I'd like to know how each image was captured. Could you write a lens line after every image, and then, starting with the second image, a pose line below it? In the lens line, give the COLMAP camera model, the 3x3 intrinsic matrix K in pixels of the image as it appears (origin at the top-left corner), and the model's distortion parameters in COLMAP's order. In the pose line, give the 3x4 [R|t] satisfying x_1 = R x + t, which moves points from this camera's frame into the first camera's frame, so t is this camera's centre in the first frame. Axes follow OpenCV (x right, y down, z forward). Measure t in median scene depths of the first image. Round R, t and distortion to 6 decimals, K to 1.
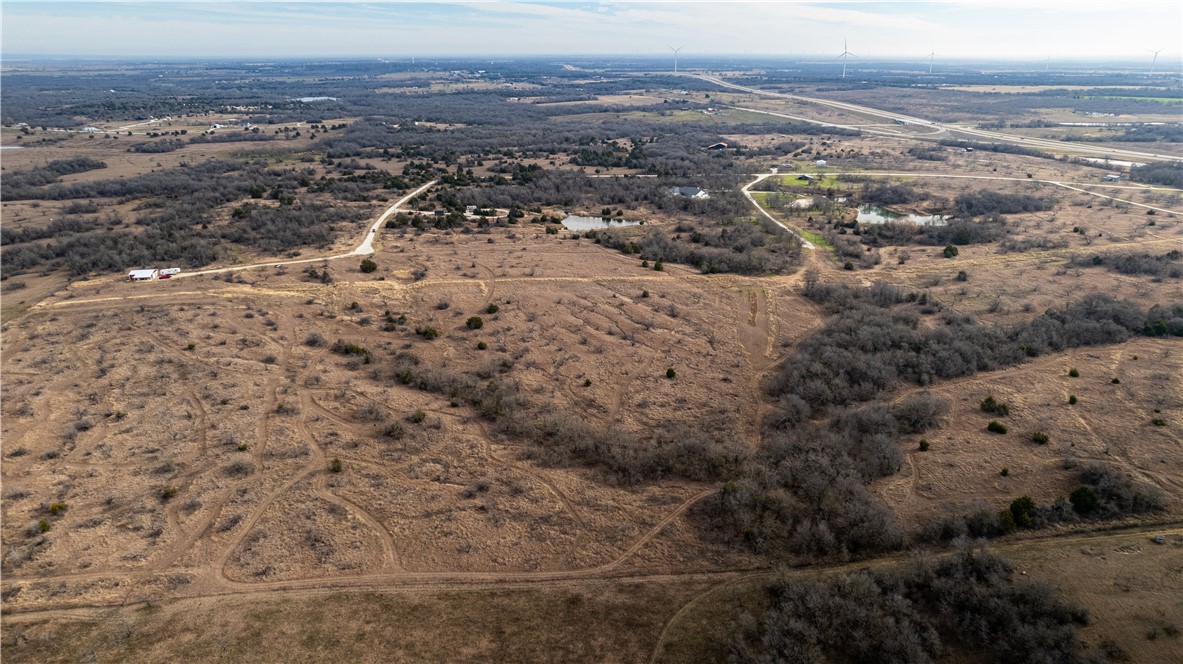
lens RADIAL K [[755.1, 0, 594.5], [0, 755.1, 335.6], [0, 0, 1]] dist [-0.079244, 0.091463]
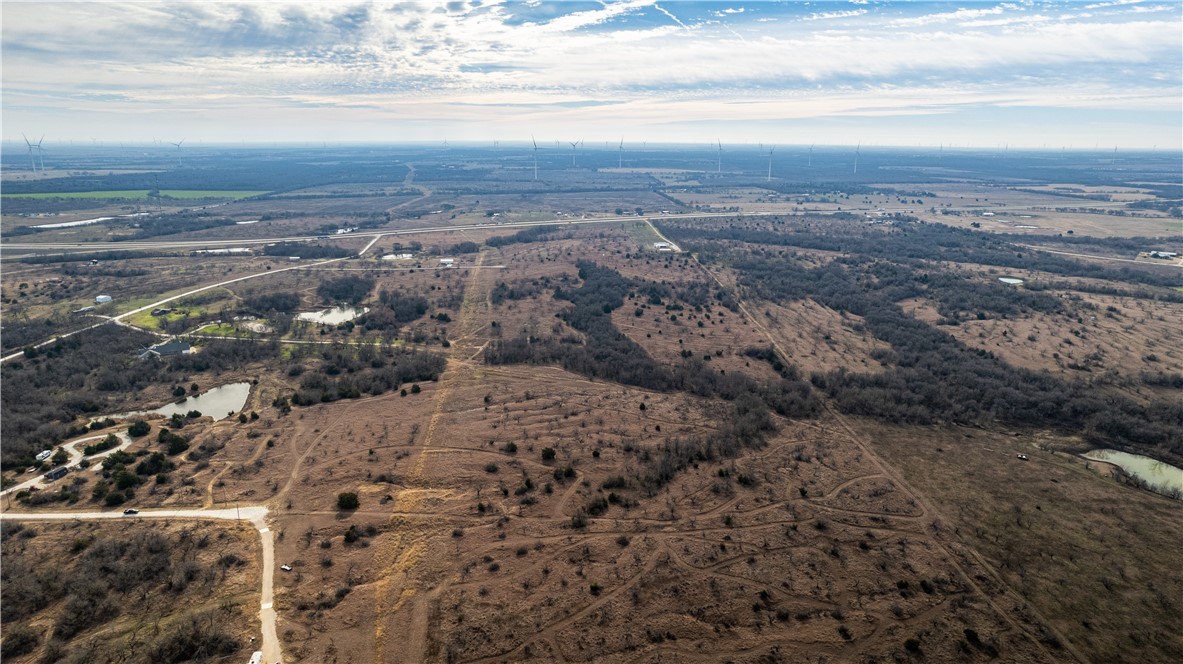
lens RADIAL K [[755.1, 0, 594.5], [0, 755.1, 335.6], [0, 0, 1]] dist [-0.079244, 0.091463]
pose [[0.079203, -0.256442, 0.963309, -0.965948], [0.353000, 0.910943, 0.213478, -0.317412], [-0.932265, 0.323140, 0.162674, 0.586988]]
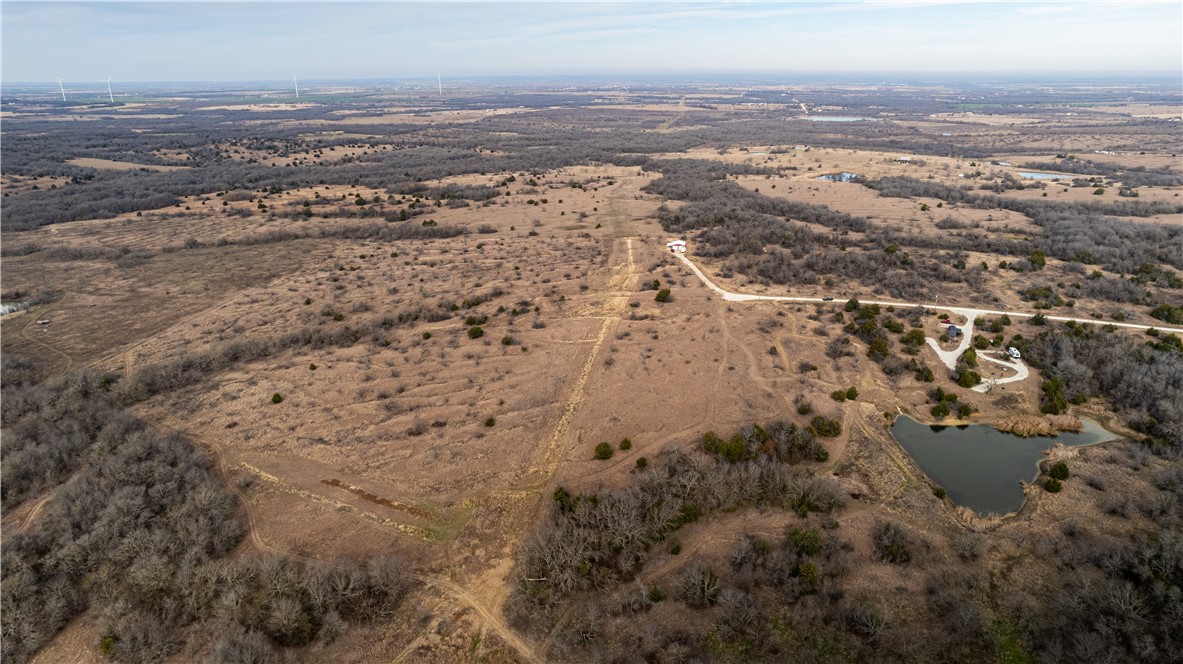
lens RADIAL K [[755.1, 0, 594.5], [0, 755.1, 335.6], [0, 0, 1]] dist [-0.079244, 0.091463]
pose [[-0.335553, 0.315692, -0.887549, 0.599219], [-0.333121, 0.841533, 0.425267, -0.429412], [0.881155, 0.438361, -0.177216, 1.110860]]
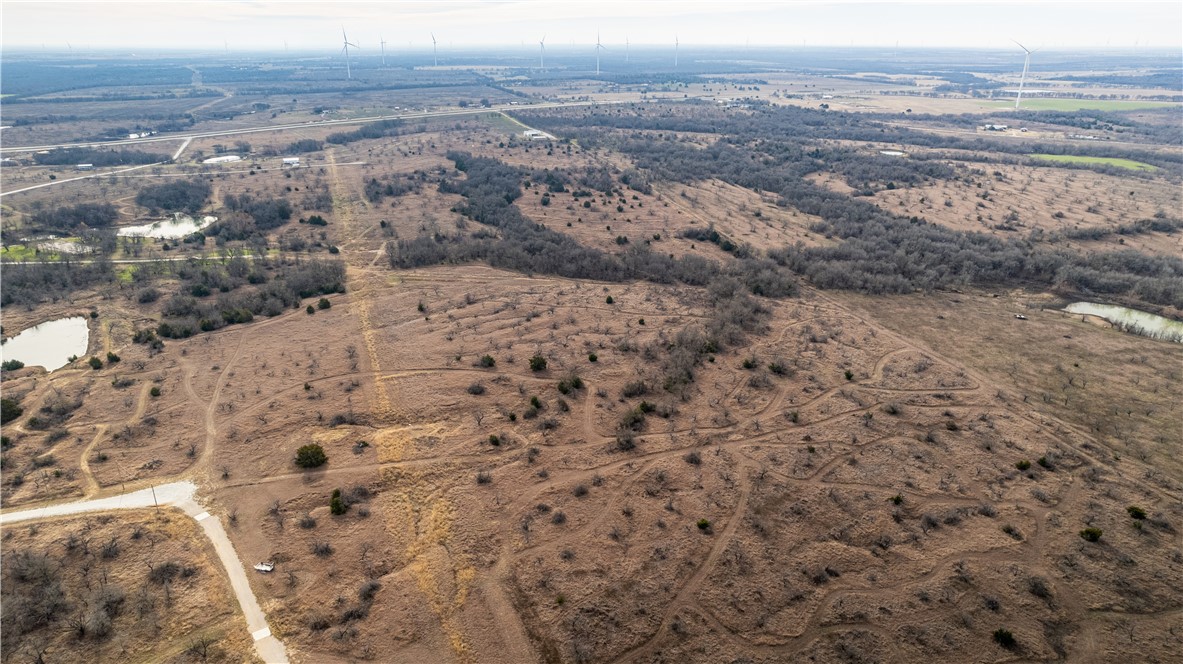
lens RADIAL K [[755.1, 0, 594.5], [0, 755.1, 335.6], [0, 0, 1]] dist [-0.079244, 0.091463]
pose [[-0.169562, -0.365782, 0.915124, -0.795872], [0.354377, 0.843831, 0.402947, -0.309745], [-0.919601, 0.392624, -0.013457, 0.781468]]
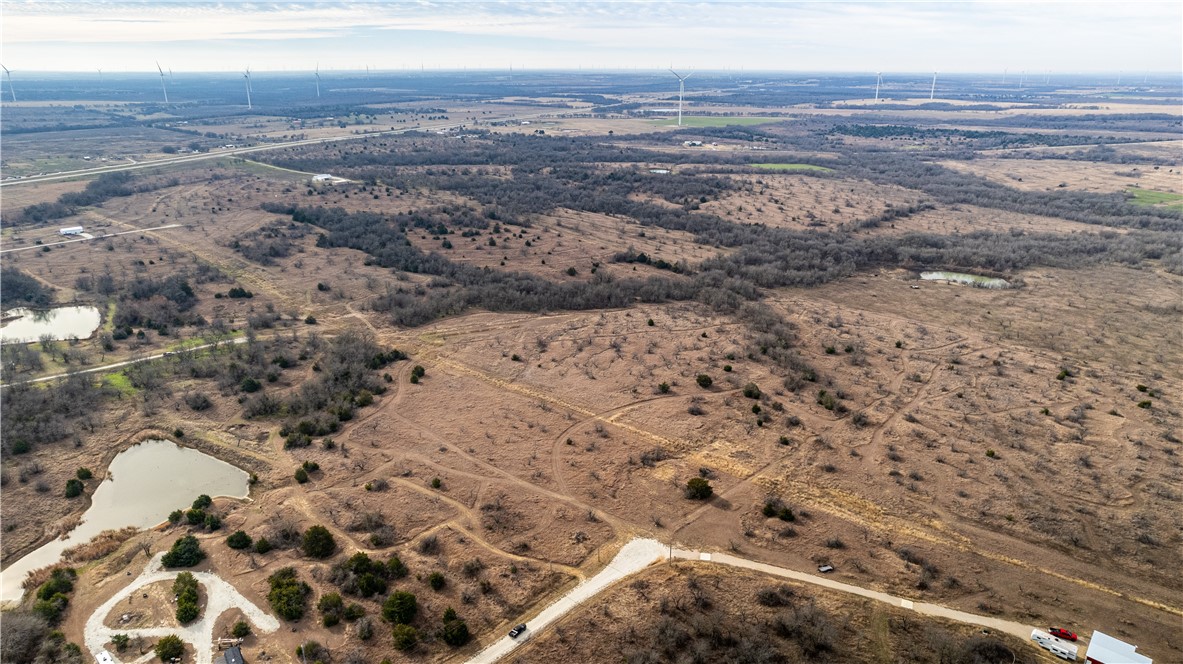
lens RADIAL K [[755.1, 0, 594.5], [0, 755.1, 335.6], [0, 0, 1]] dist [-0.079244, 0.091463]
pose [[-0.619494, -0.270258, 0.737013, -0.652917], [0.281296, 0.800094, 0.529832, -0.525163], [-0.732871, 0.535547, -0.419631, 1.240517]]
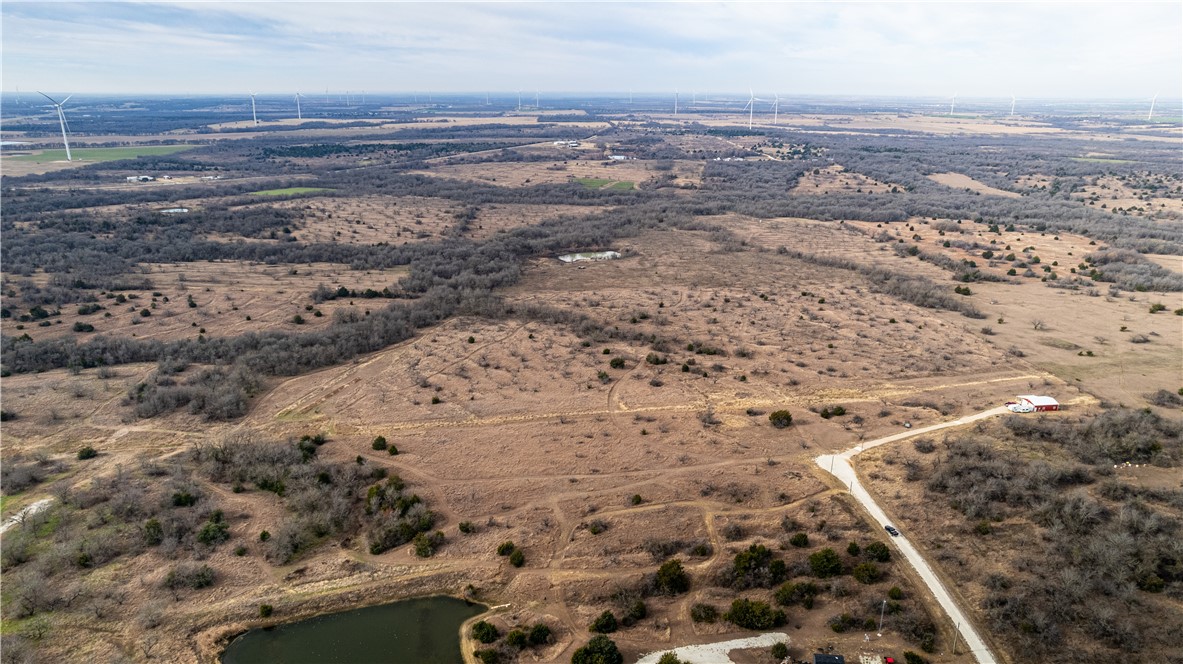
lens RADIAL K [[755.1, 0, 594.5], [0, 755.1, 335.6], [0, 0, 1]] dist [-0.079244, 0.091463]
pose [[-0.998127, -0.025051, 0.055808, -0.155035], [0.016156, 0.771960, 0.635465, -0.632264], [-0.059001, 0.635177, -0.770110, 1.528681]]
